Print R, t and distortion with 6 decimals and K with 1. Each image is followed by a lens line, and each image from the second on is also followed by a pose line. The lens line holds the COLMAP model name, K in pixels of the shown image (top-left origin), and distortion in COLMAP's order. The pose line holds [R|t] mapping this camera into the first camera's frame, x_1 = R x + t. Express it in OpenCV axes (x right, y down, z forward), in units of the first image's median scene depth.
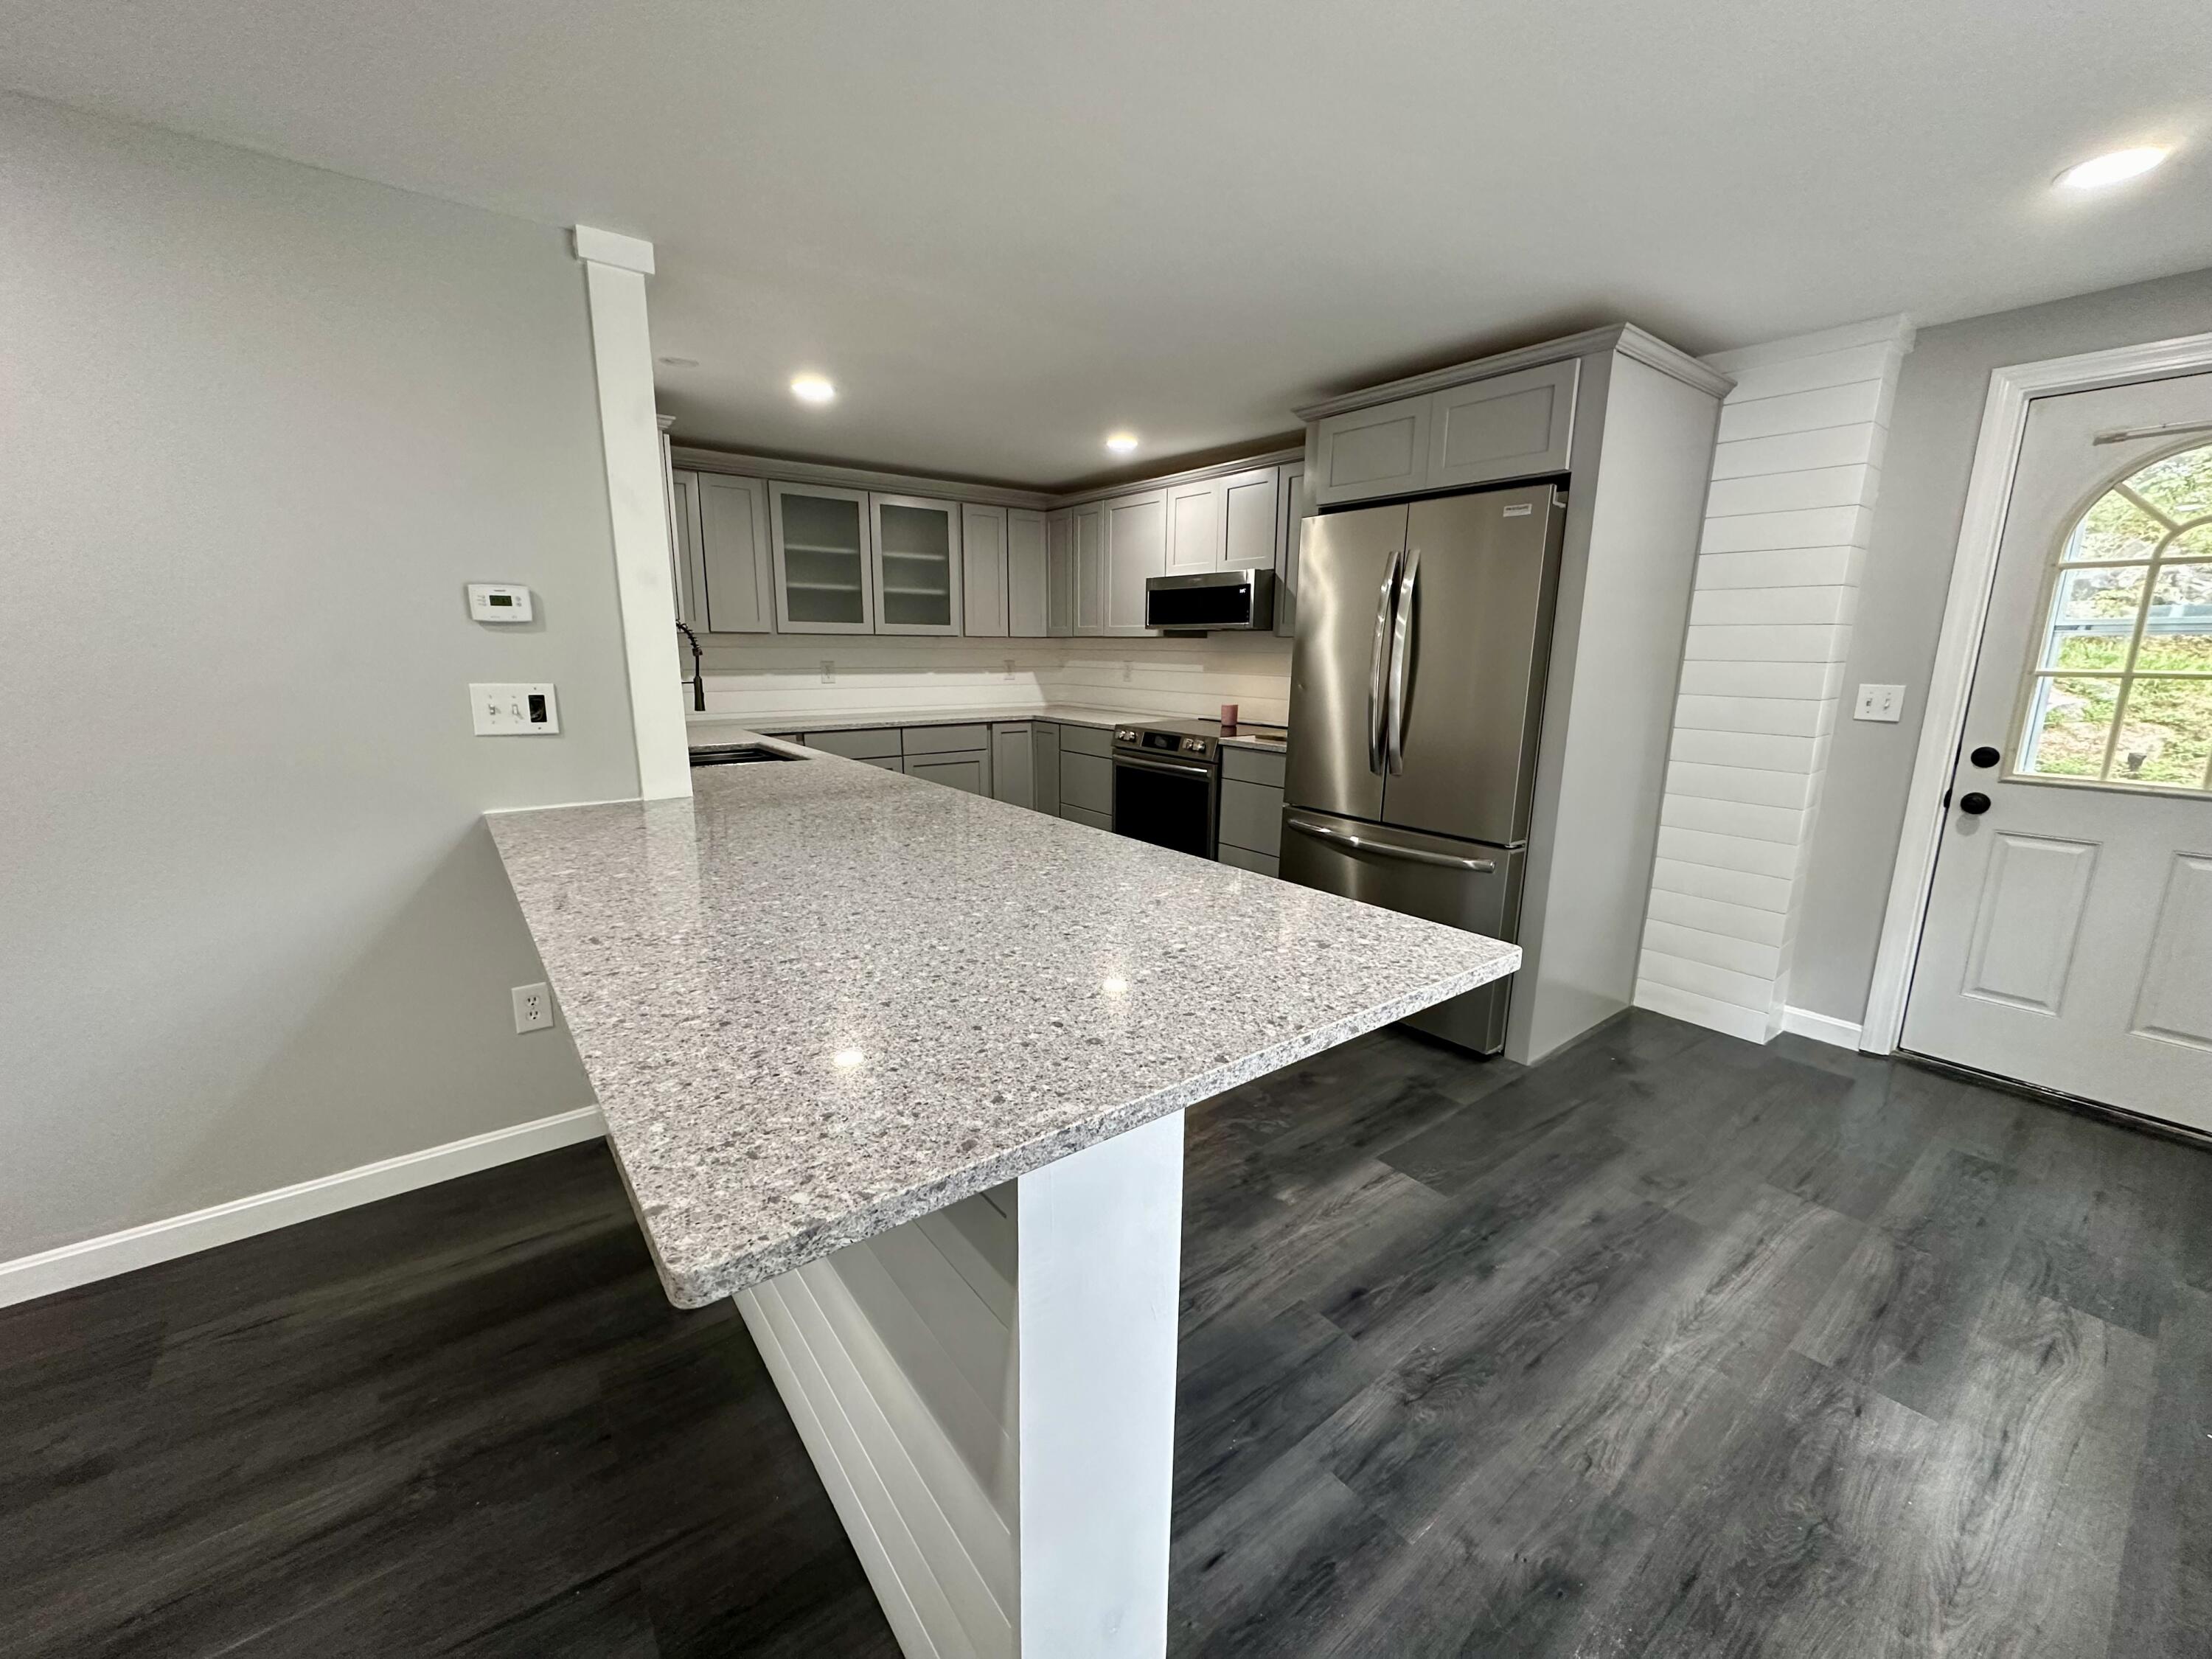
lens RADIAL K [[877.7, 0, 1106.0], [0, 877.7, 829.5], [0, 0, 1]] dist [-0.001927, 0.000316]
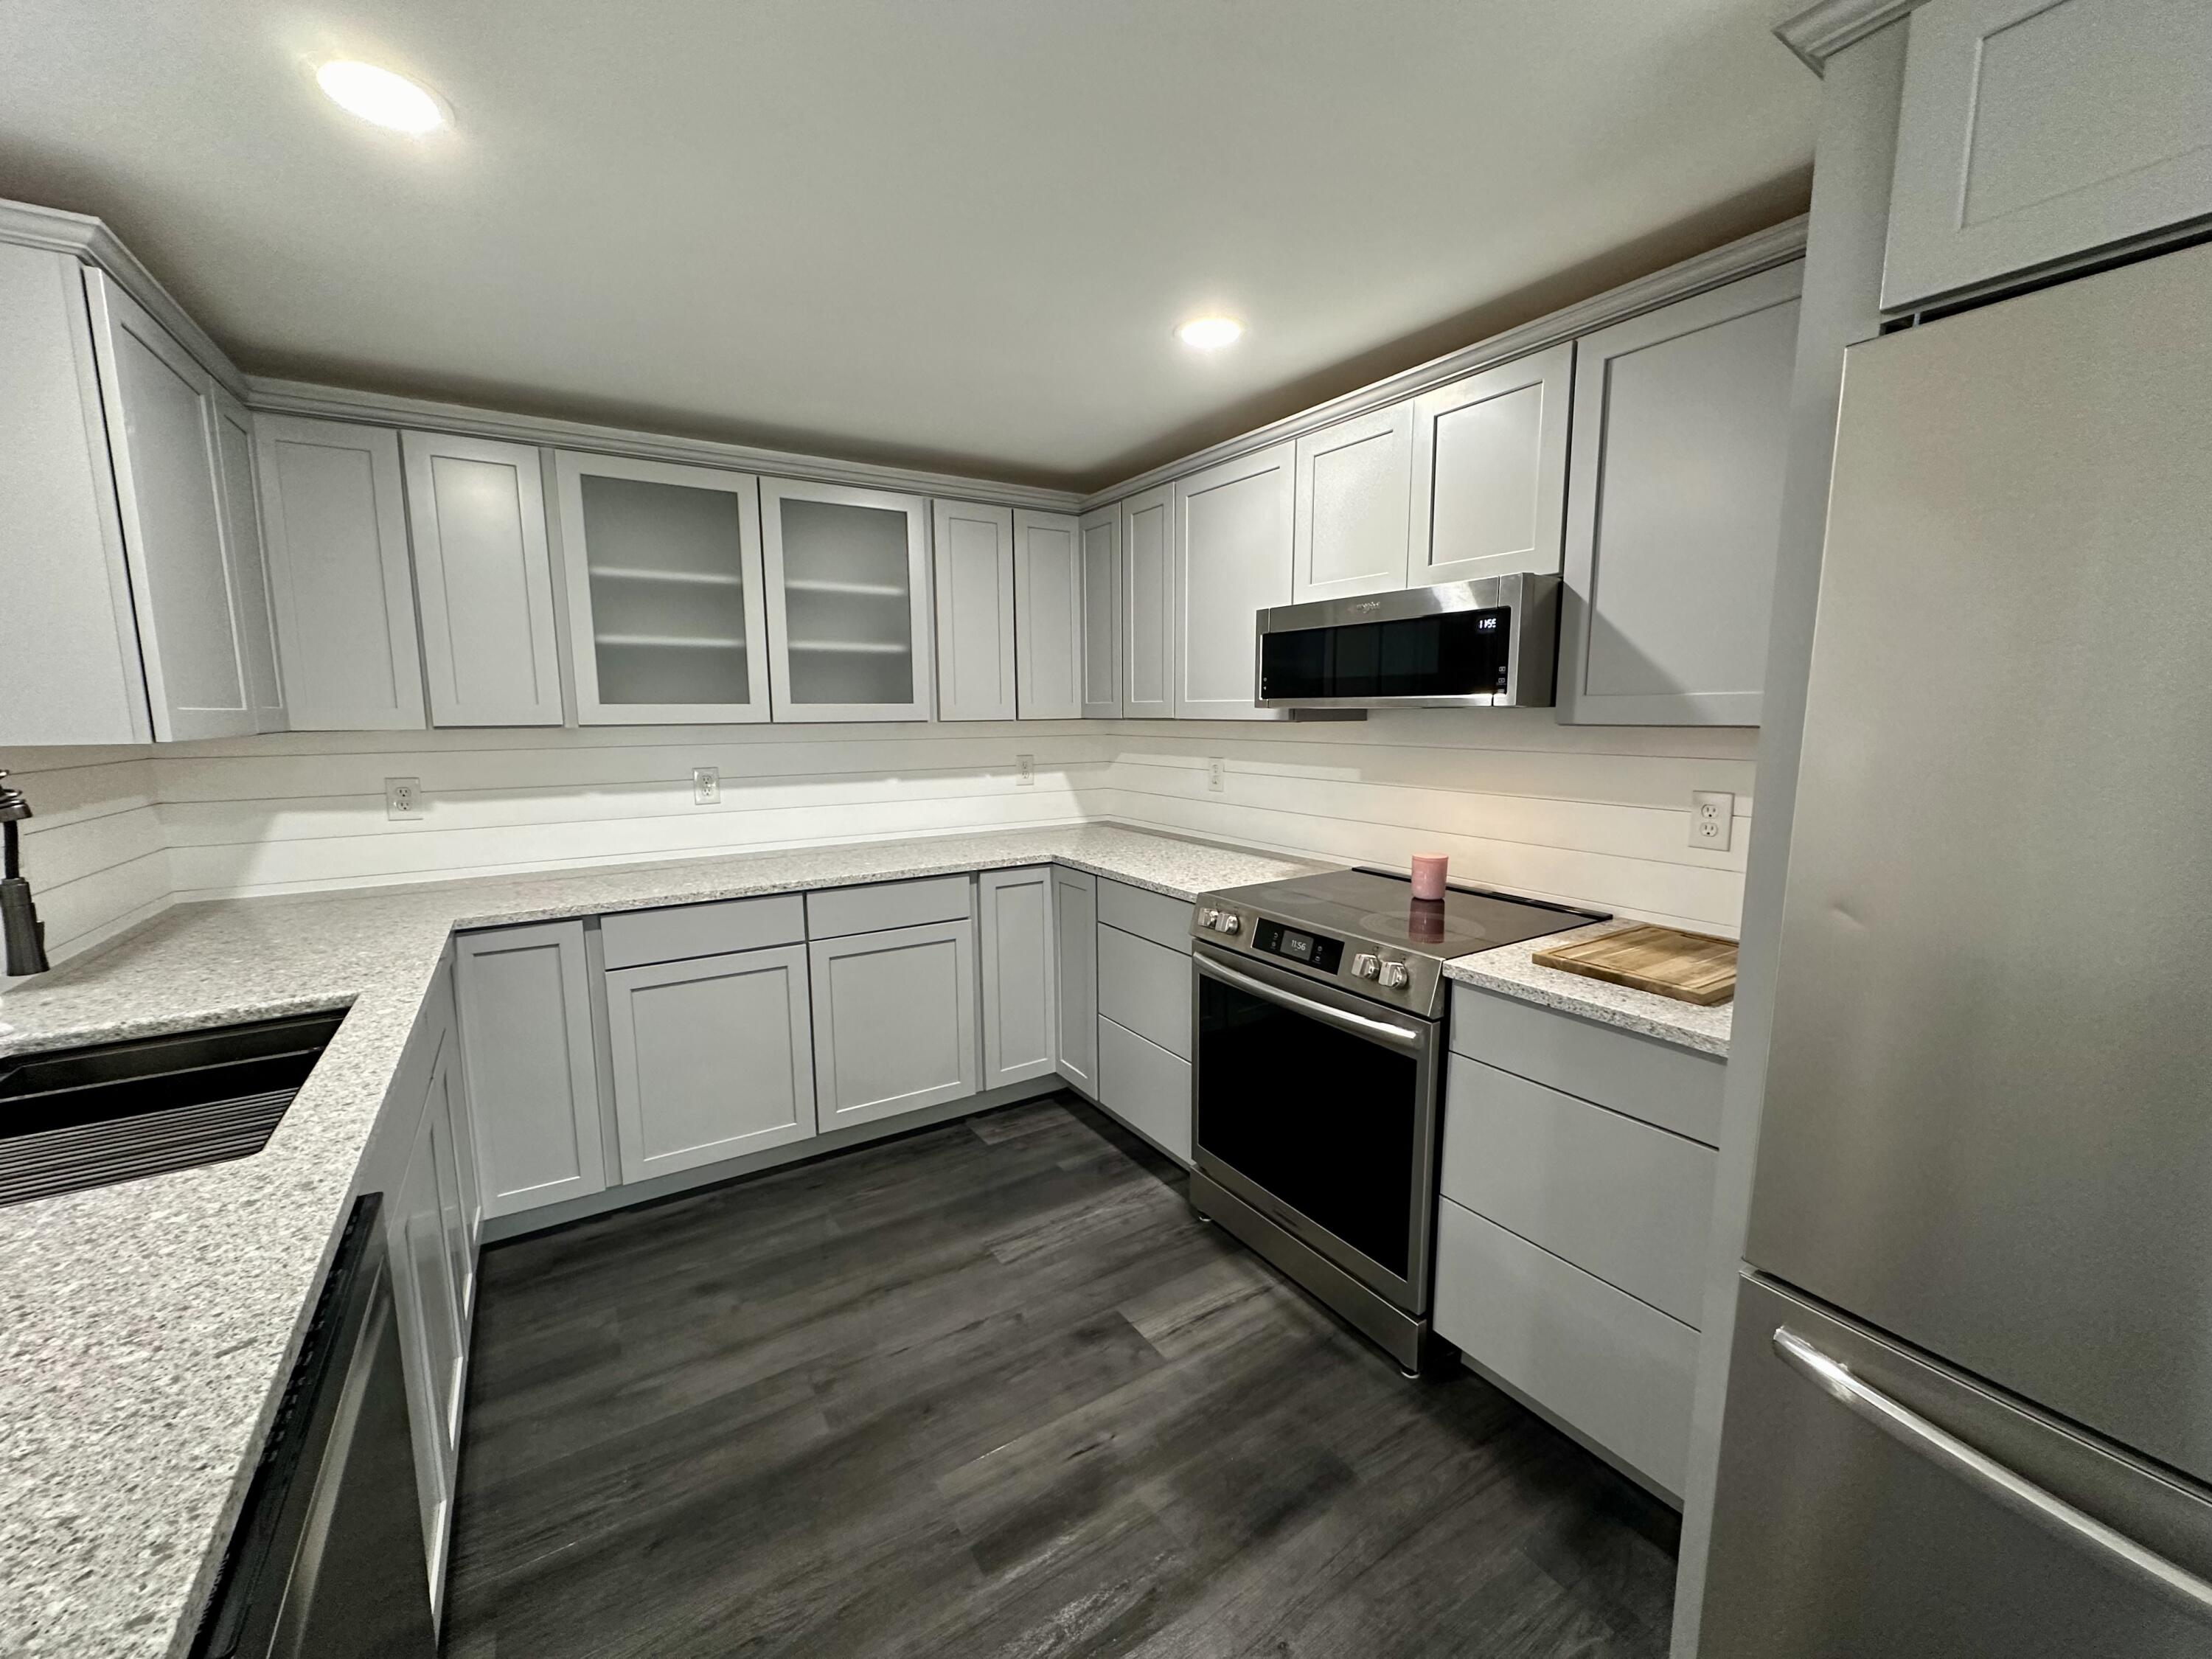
lens RADIAL K [[877.7, 0, 1106.0], [0, 877.7, 829.5], [0, 0, 1]] dist [-0.001927, 0.000316]
pose [[0.996298, -0.004012, -0.085877, 0.002314], [-0.002048, 0.997519, -0.070365, -0.194757], [0.085947, 0.070280, 0.993818, 0.784530]]
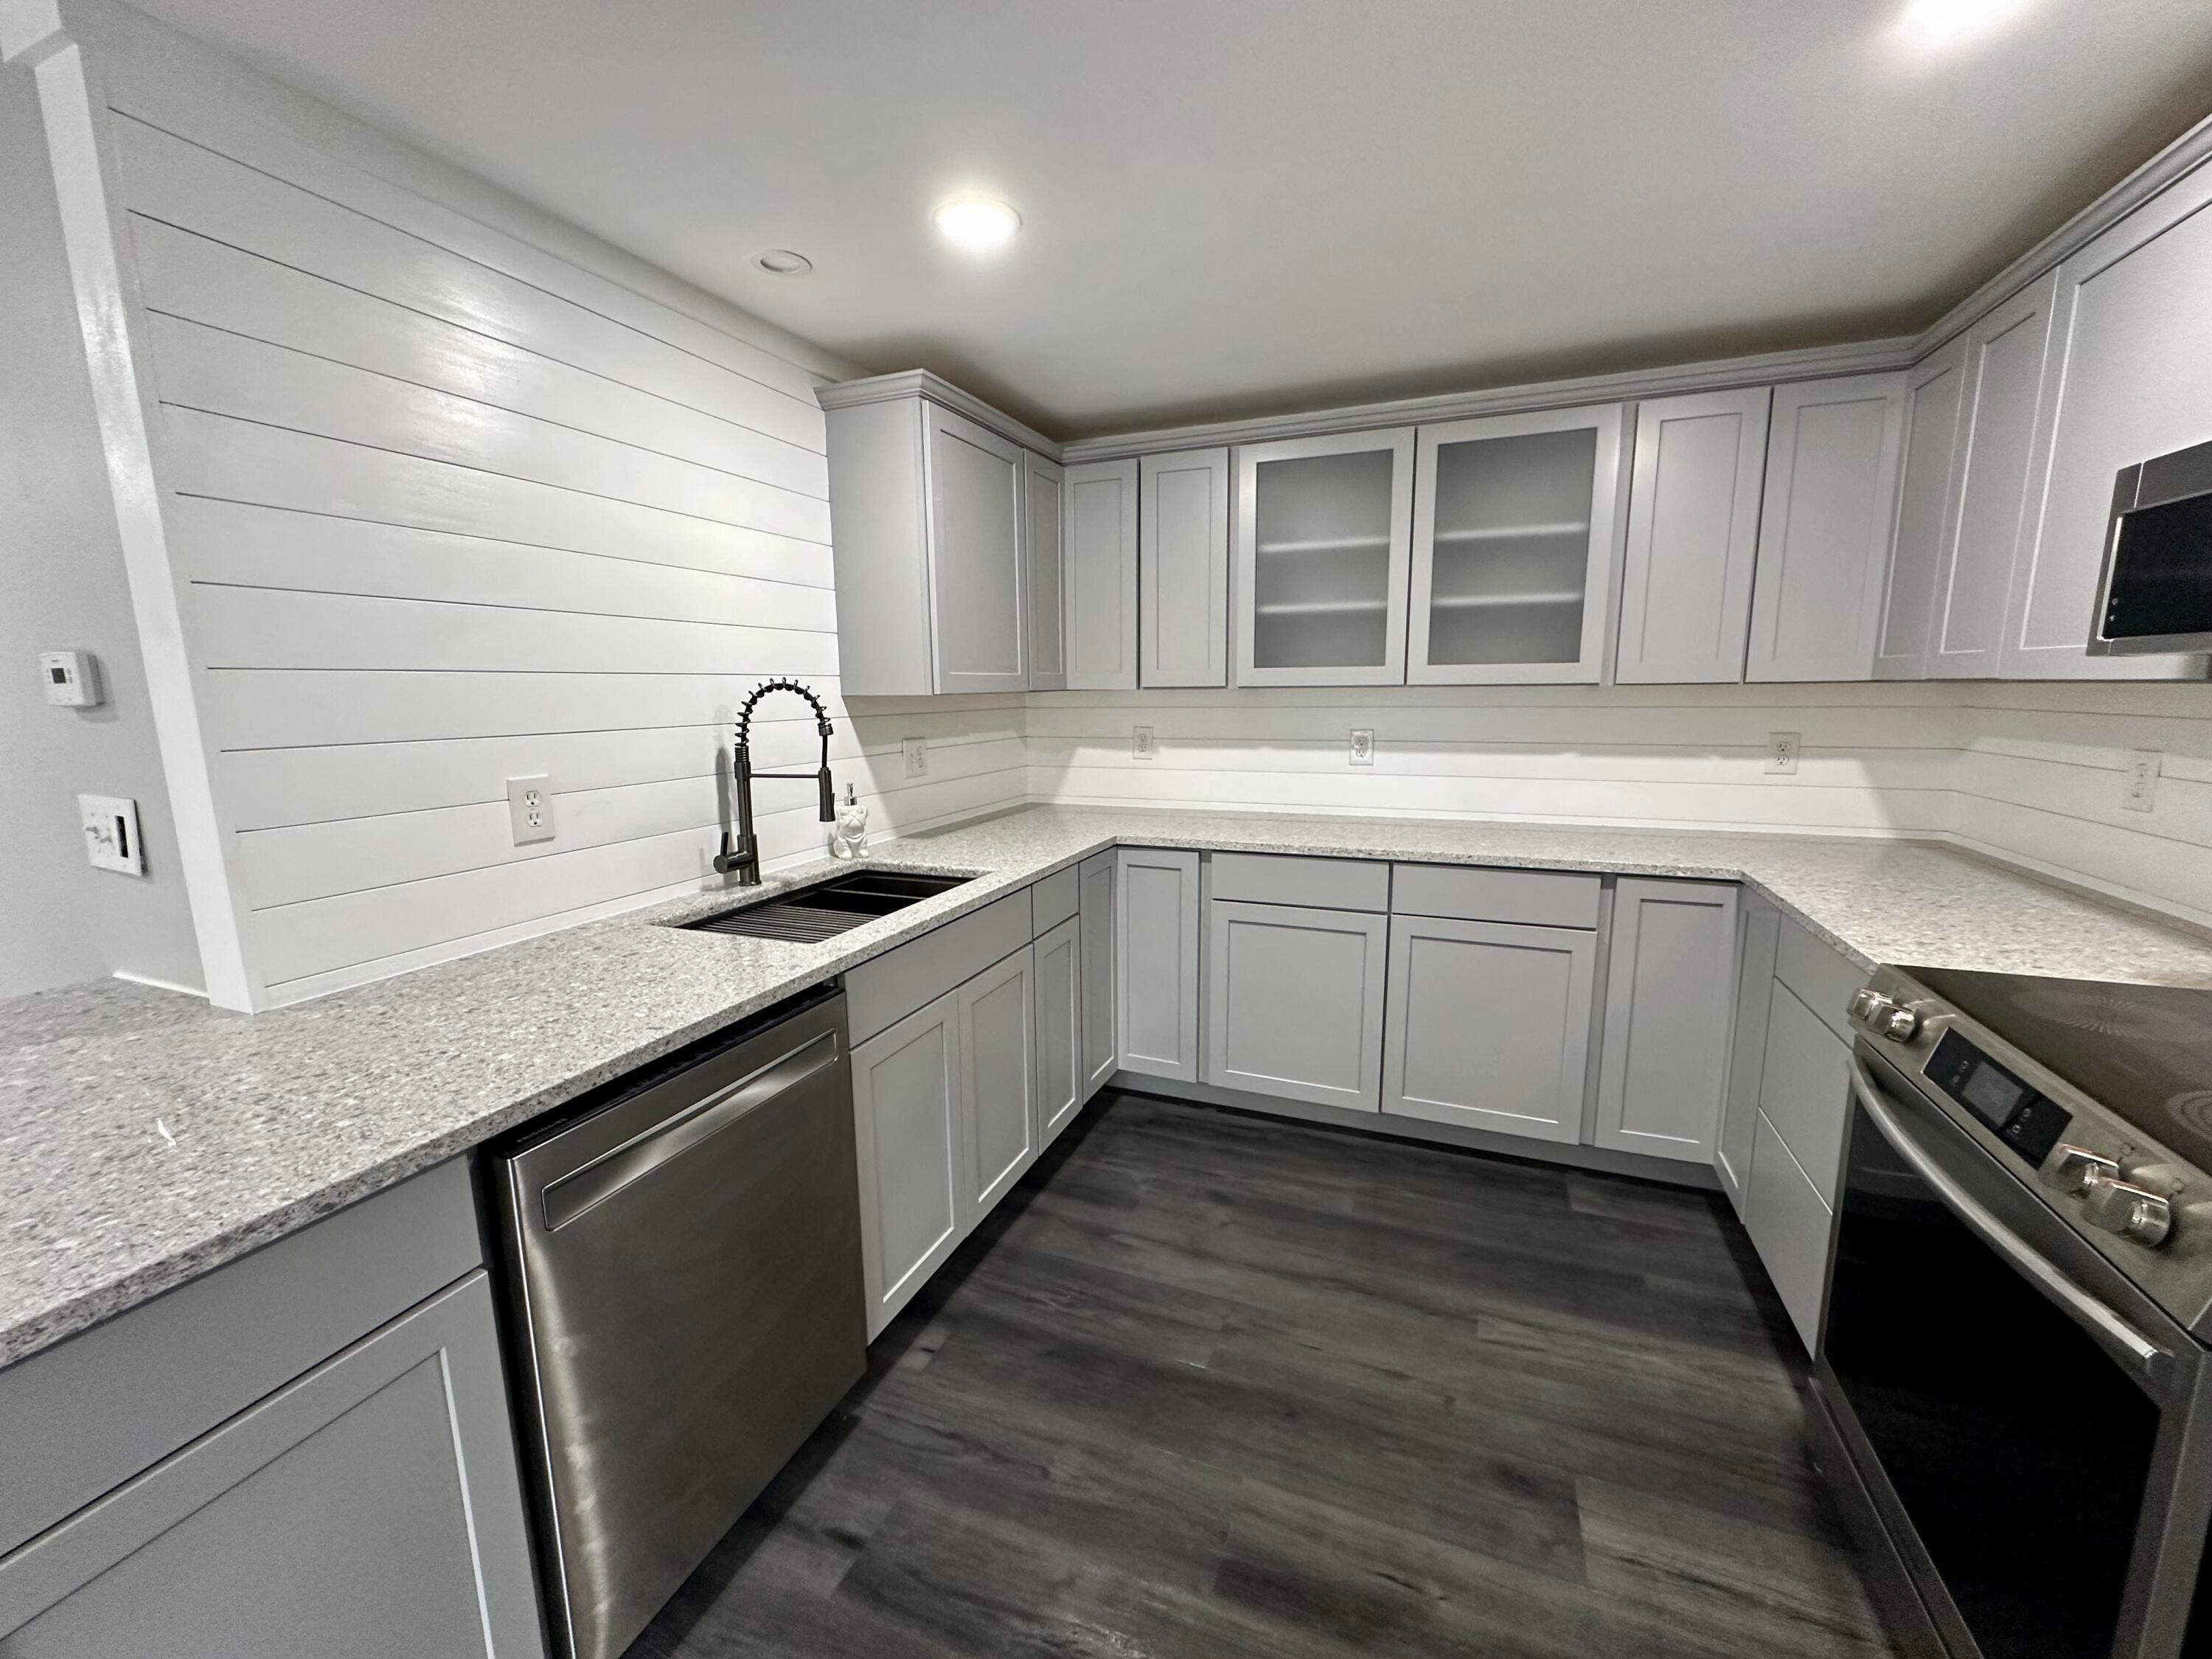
lens RADIAL K [[880.4, 0, 1106.0], [0, 880.4, 829.5], [0, 0, 1]] dist [-0.002304, 0.000596]
pose [[0.507911, 0.124720, -0.852333, 0.212312], [-0.161961, 0.985643, 0.047713, -0.221373], [0.846047, 0.113811, 0.520818, 0.966815]]
